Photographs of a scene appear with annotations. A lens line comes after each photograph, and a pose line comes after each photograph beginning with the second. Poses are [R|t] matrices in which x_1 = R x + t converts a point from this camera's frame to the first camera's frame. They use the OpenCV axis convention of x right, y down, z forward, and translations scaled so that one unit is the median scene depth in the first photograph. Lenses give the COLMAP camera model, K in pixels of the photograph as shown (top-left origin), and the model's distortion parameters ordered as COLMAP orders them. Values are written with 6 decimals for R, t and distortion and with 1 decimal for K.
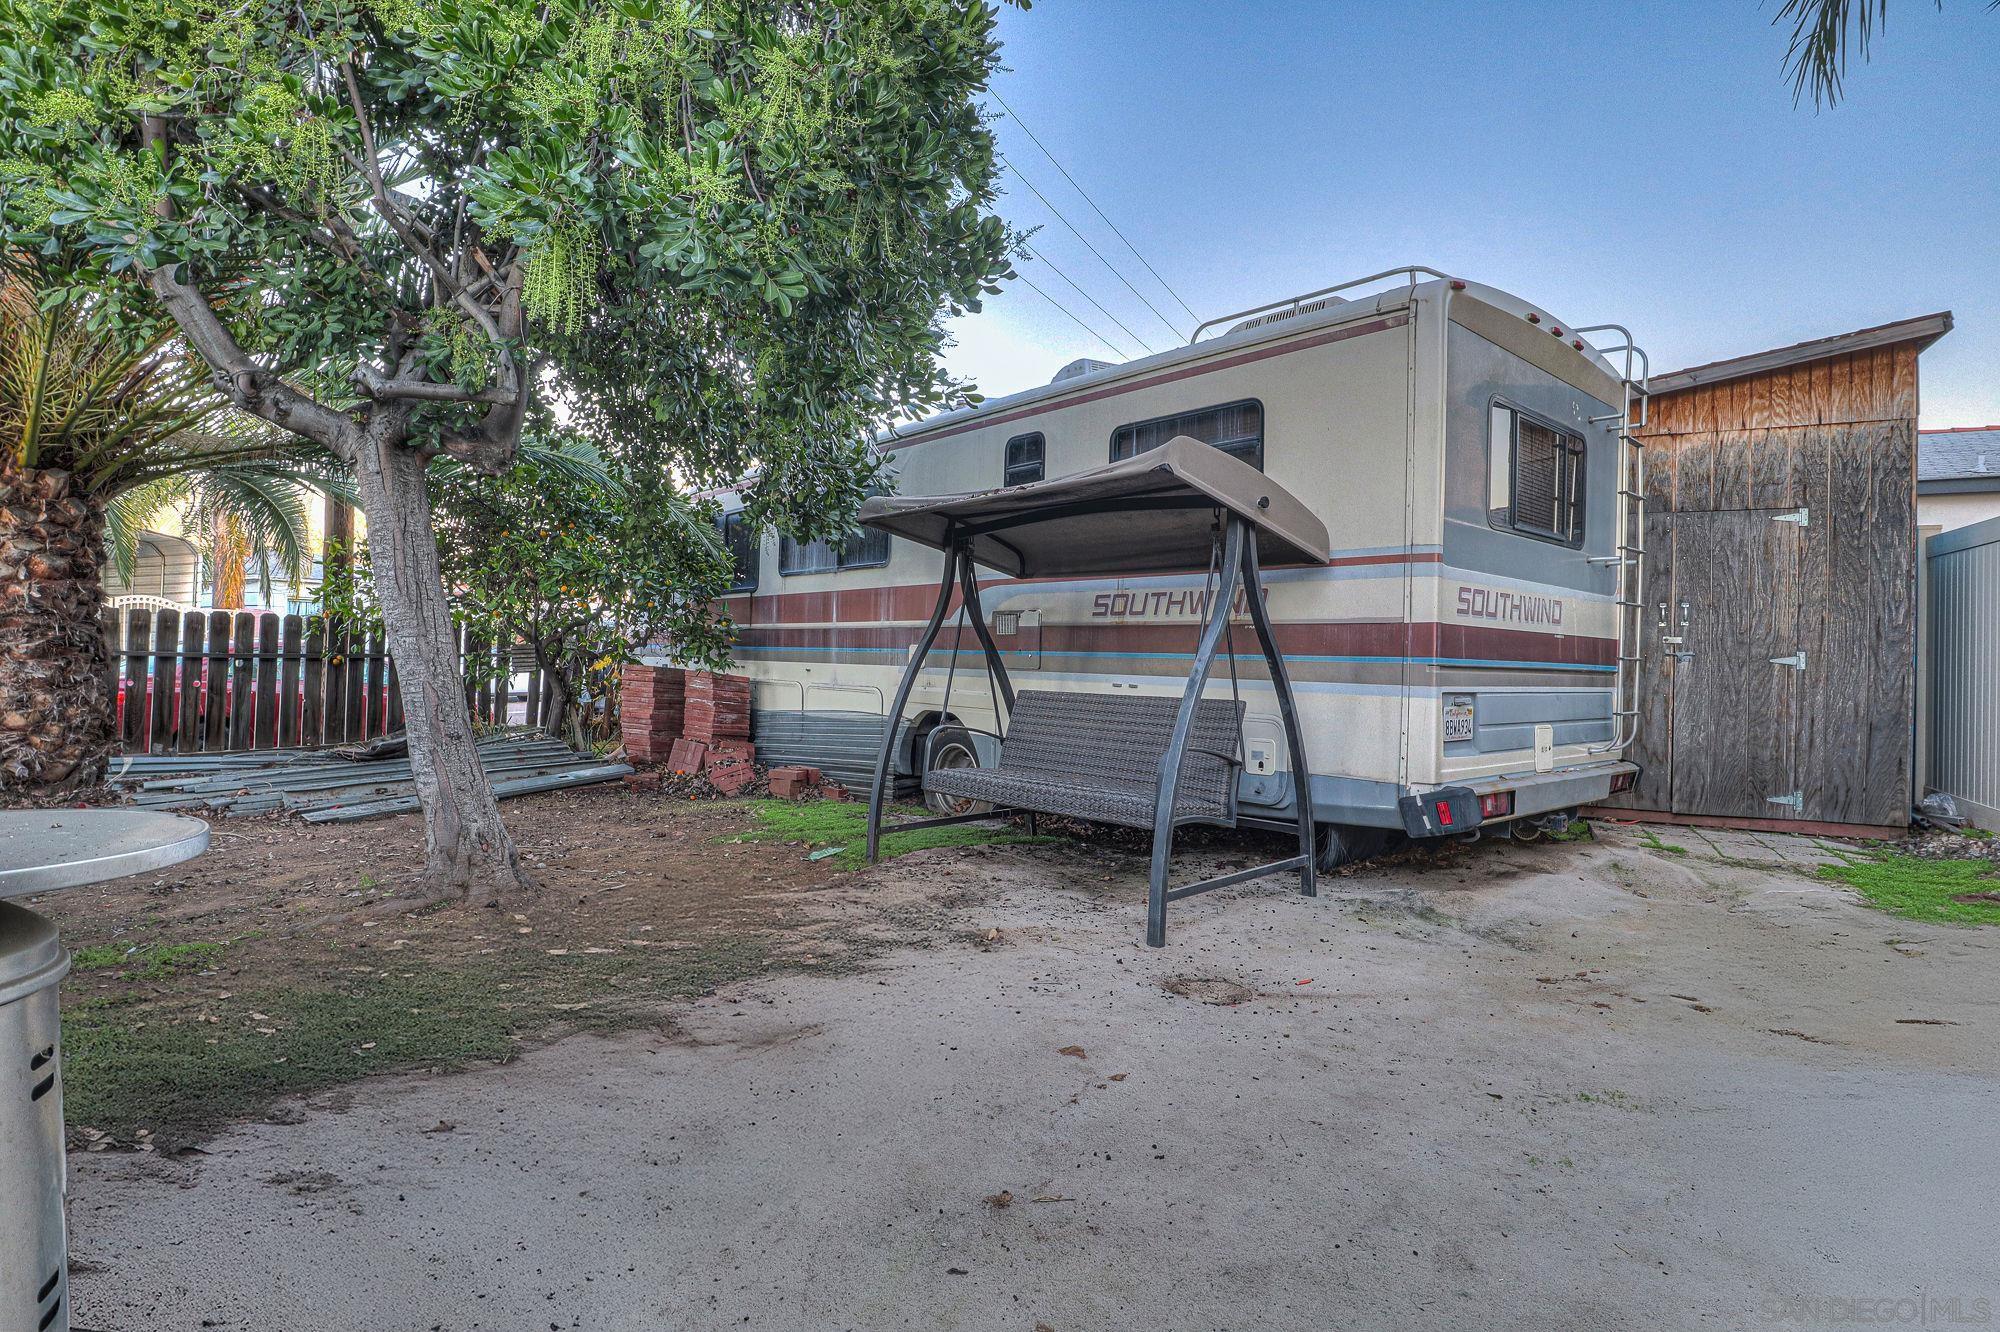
lens RADIAL K [[992.1, 0, 1012.8], [0, 992.1, 656.7], [0, 0, 1]] dist [-0.005046, -0.010694]
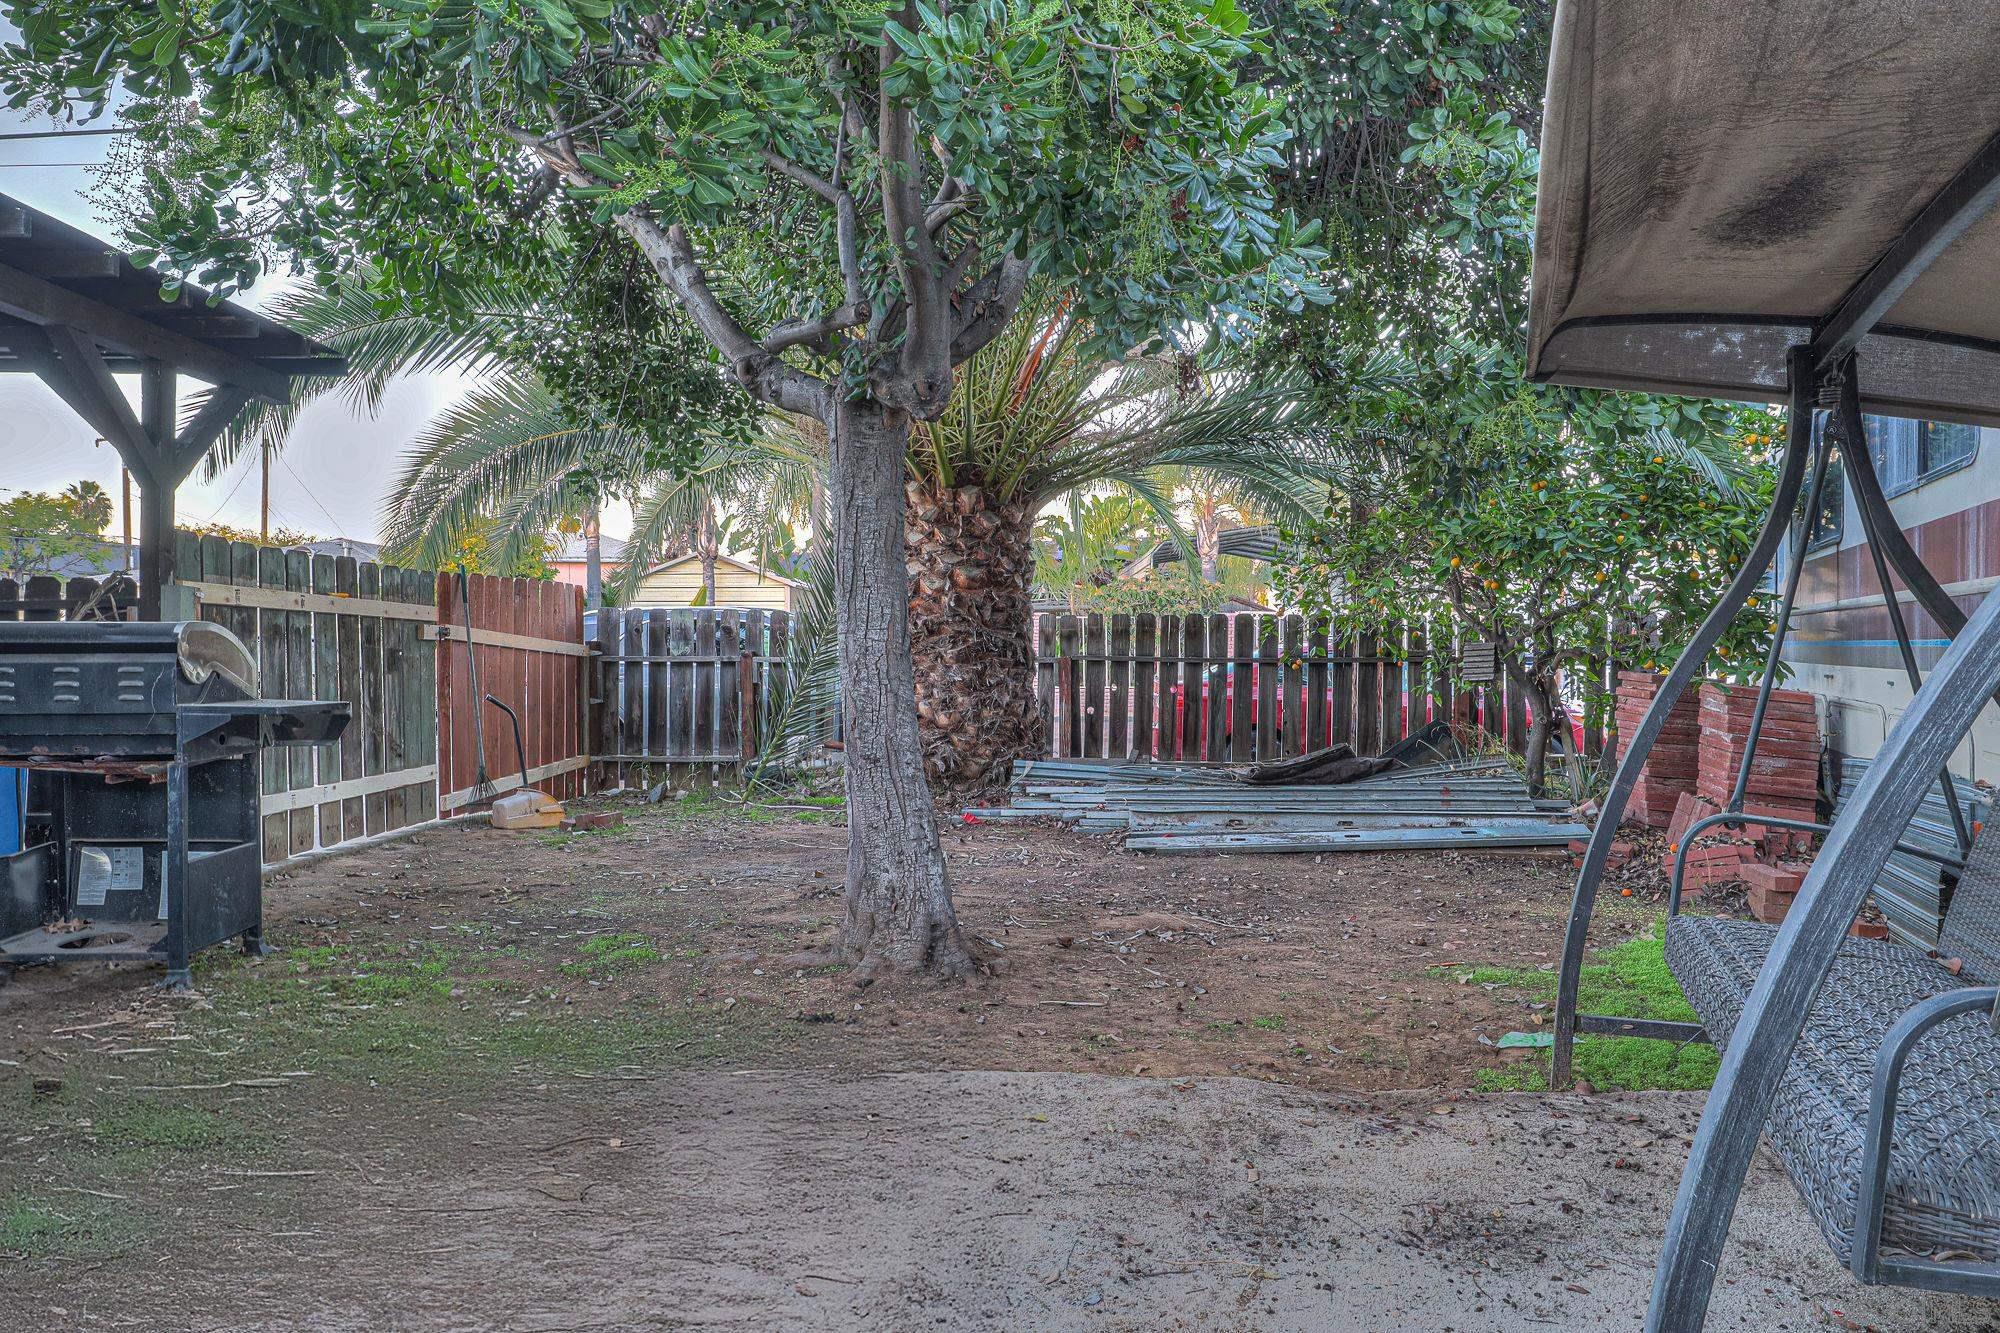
lens RADIAL K [[1226.5, 0, 998.6], [0, 1226.5, 638.6], [0, 0, 1]] dist [-0.001921, 0.000351]
pose [[0.426260, -0.021475, -0.904346, 0.241113], [0.003959, 0.999753, -0.021875, 0.004434], [0.904592, 0.005744, 0.426240, 0.450178]]
